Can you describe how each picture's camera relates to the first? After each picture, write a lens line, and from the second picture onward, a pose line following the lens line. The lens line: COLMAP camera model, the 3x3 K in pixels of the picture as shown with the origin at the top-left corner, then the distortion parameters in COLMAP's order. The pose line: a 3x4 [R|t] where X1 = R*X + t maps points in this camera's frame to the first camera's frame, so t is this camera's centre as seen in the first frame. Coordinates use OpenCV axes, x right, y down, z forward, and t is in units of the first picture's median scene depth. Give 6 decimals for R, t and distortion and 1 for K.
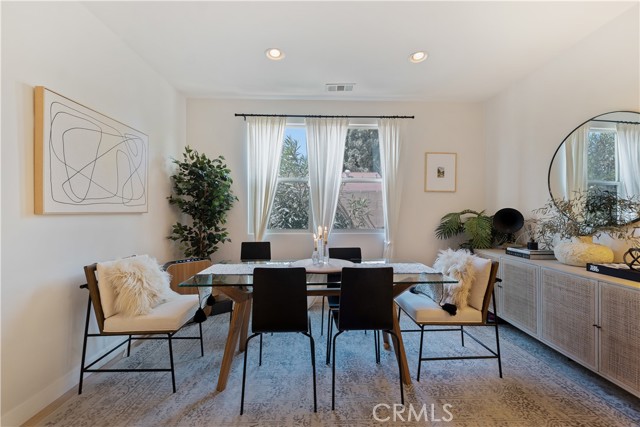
lens RADIAL K [[266.2, 0, 319.0], [0, 266.2, 212.9], [0, 0, 1]] dist [0.004997, 0.000848]
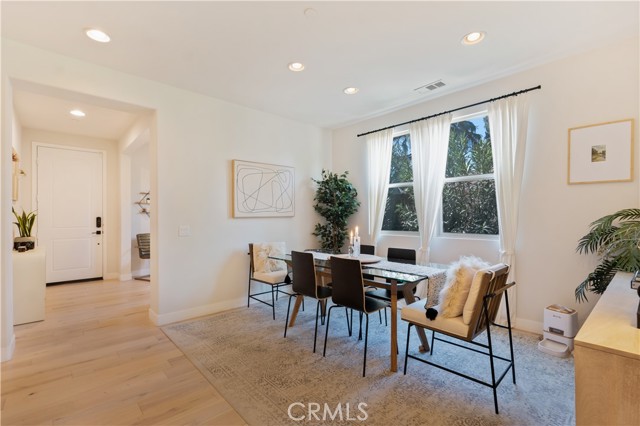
lens RADIAL K [[294.2, 0, 319.7], [0, 294.2, 216.1], [0, 0, 1]] dist [-0.006366, -0.000585]
pose [[0.643808, -0.004893, -0.765171, 0.675894], [0.007949, 0.999968, 0.000294, -0.002054], [0.765146, -0.006271, 0.643827, -0.003115]]
